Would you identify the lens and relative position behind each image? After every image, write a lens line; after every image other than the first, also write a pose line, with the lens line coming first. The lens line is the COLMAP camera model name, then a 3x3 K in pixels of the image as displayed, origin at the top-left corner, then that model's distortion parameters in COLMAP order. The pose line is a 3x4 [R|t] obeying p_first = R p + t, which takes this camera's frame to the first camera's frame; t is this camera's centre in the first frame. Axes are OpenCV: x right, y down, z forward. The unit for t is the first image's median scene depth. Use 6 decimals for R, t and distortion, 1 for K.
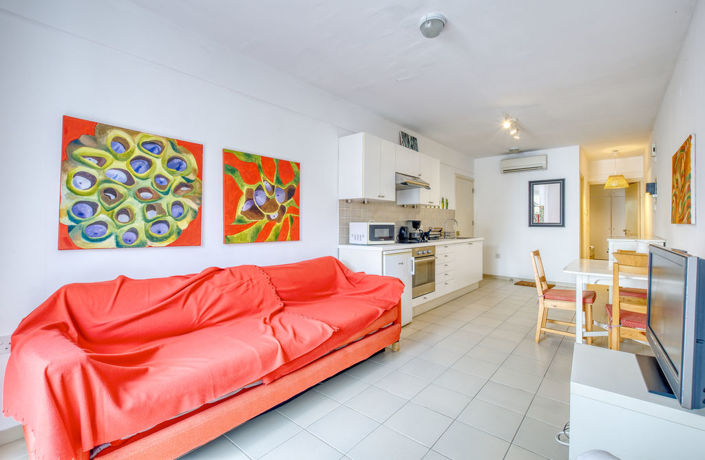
lens RADIAL K [[309.6, 0, 365.4], [0, 309.6, 223.1], [0, 0, 1]] dist [-0.009040, -0.000095]
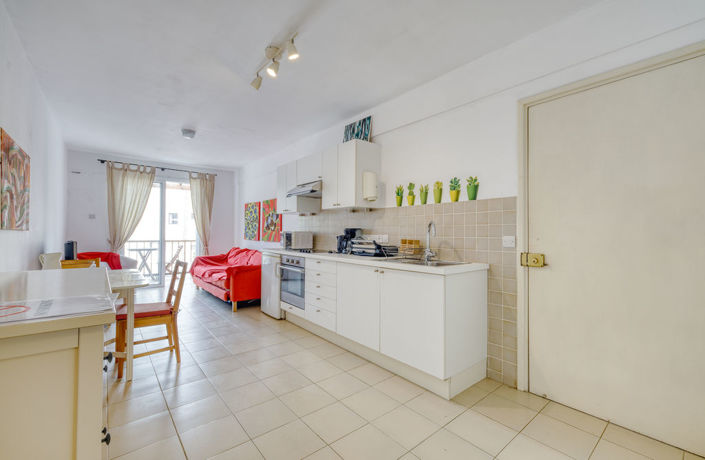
lens RADIAL K [[298.8, 0, 354.7], [0, 298.8, 231.8], [0, 0, 1]] dist [-0.001670, 0.000460]
pose [[-0.189382, -0.008214, -0.981869, 1.394411], [-0.004747, 0.999961, -0.007449, 0.008991], [0.981892, 0.003251, -0.189414, 1.770553]]
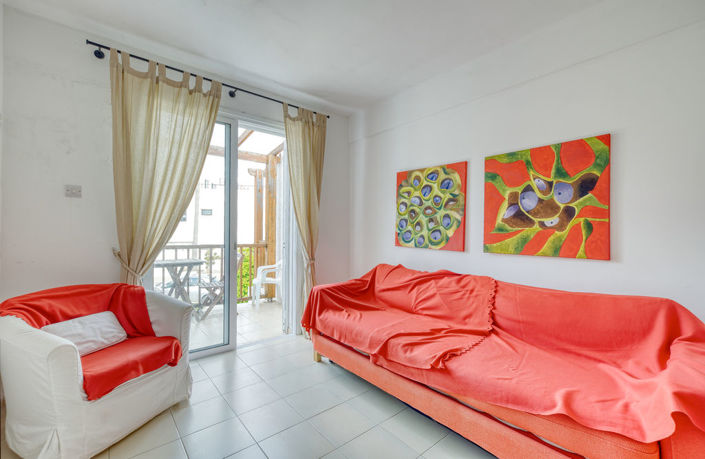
lens RADIAL K [[298.8, 0, 353.9], [0, 298.8, 232.2], [0, 0, 1]] dist [-0.001670, 0.000460]
pose [[-0.190269, 0.002440, -0.981729, 0.473902], [-0.002397, 0.999993, 0.002950, -0.000316], [0.981729, 0.002914, -0.190261, 0.632695]]
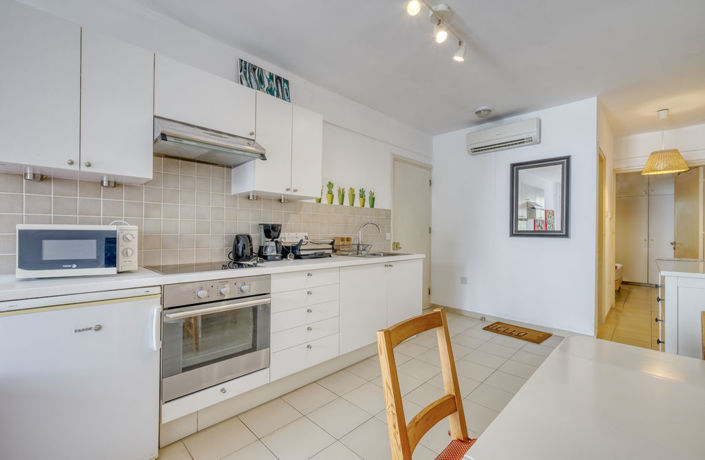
lens RADIAL K [[298.8, 0, 354.2], [0, 298.8, 232.2], [0, 0, 1]] dist [-0.001670, 0.000460]
pose [[0.995729, 0.008117, -0.091969, 0.546502], [-0.007723, 0.999959, 0.004635, 0.004032], [0.092003, -0.003905, 0.995751, 0.742650]]
